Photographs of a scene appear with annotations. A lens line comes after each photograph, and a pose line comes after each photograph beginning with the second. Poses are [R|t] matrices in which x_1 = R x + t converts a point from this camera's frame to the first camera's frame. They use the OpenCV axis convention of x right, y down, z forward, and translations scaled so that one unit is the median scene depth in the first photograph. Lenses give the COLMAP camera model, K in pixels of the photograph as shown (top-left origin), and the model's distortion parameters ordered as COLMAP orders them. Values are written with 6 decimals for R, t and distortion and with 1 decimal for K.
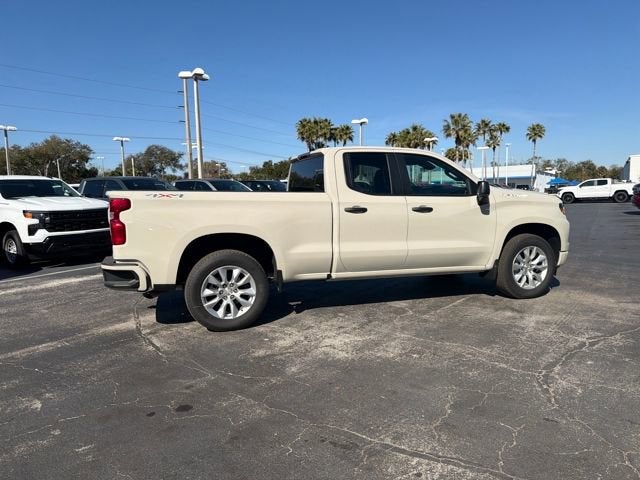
lens RADIAL K [[452.5, 0, 316.1], [0, 452.5, 244.9], [0, 0, 1]] dist [0.065479, -0.083995]
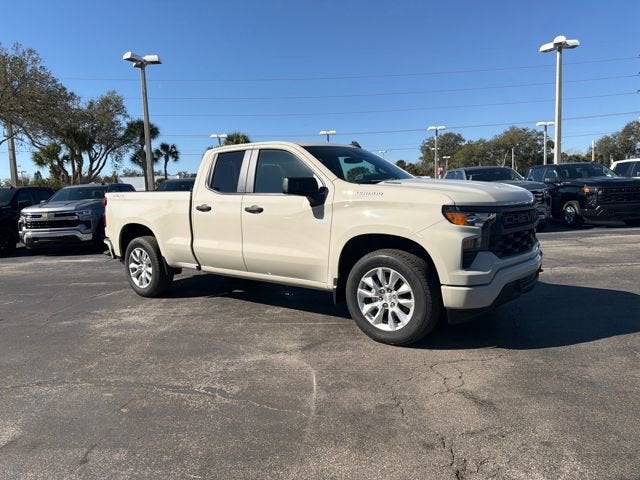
lens RADIAL K [[452.5, 0, 311.4], [0, 452.5, 241.4], [0, 0, 1]] dist [0.065479, -0.083995]
pose [[0.552341, 0.084157, -0.829359, 1.085413], [-0.065370, 0.996200, 0.057551, -0.076370], [0.831051, 0.022427, 0.555744, 0.602263]]
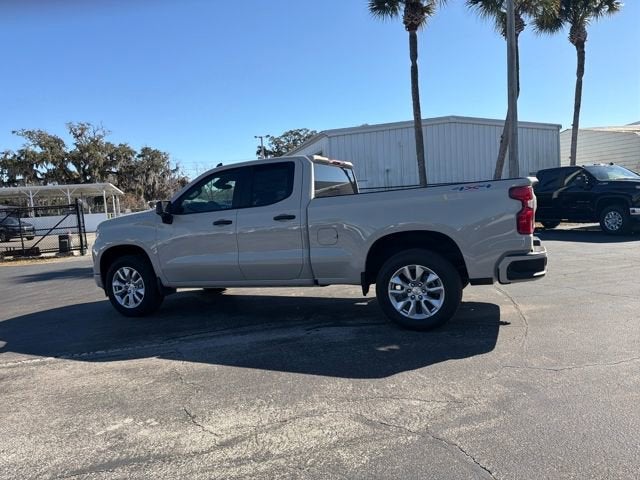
lens RADIAL K [[452.5, 0, 315.4], [0, 452.5, 240.5], [0, 0, 1]] dist [0.065479, -0.083995]
pose [[-0.749884, 0.014122, 0.661419, -0.735816], [0.152021, 0.976697, 0.151499, -0.207683], [-0.643866, 0.214156, -0.734557, 2.025435]]
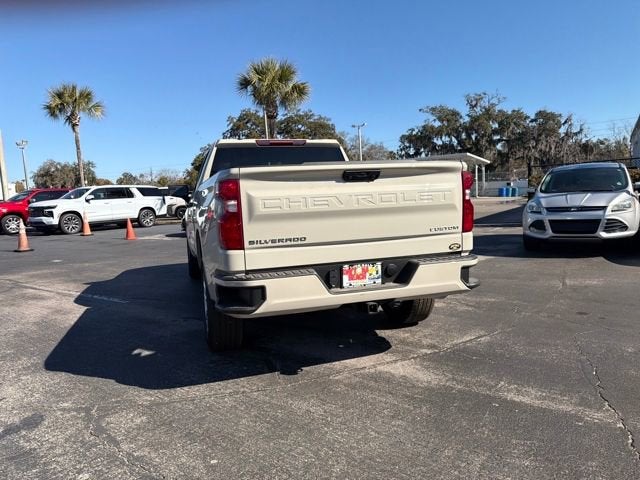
lens RADIAL K [[452.5, 0, 313.9], [0, 452.5, 244.5], [0, 0, 1]] dist [0.065479, -0.083995]
pose [[0.012101, -0.089280, 0.995933, -1.035652], [0.161772, 0.983060, 0.086161, -0.074487], [-0.986754, 0.160071, 0.026339, 1.057315]]
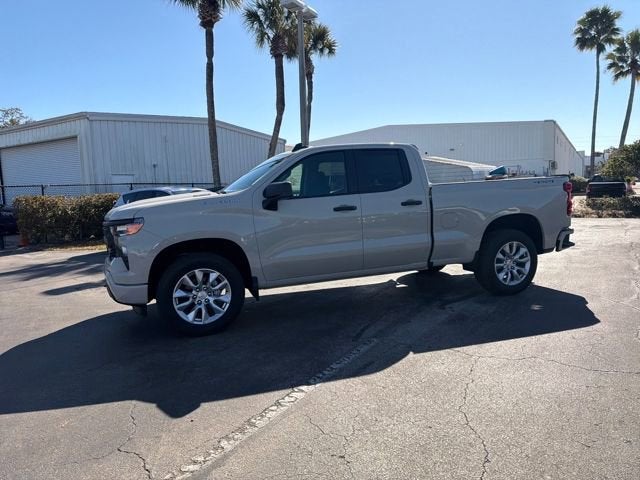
lens RADIAL K [[452.5, 0, 314.2], [0, 452.5, 234.0], [0, 0, 1]] dist [0.065479, -0.083995]
pose [[-0.998370, 0.055128, -0.014760, 0.199860], [0.050872, 0.976883, 0.207632, -0.270986], [0.025865, 0.206543, -0.978096, 2.330337]]
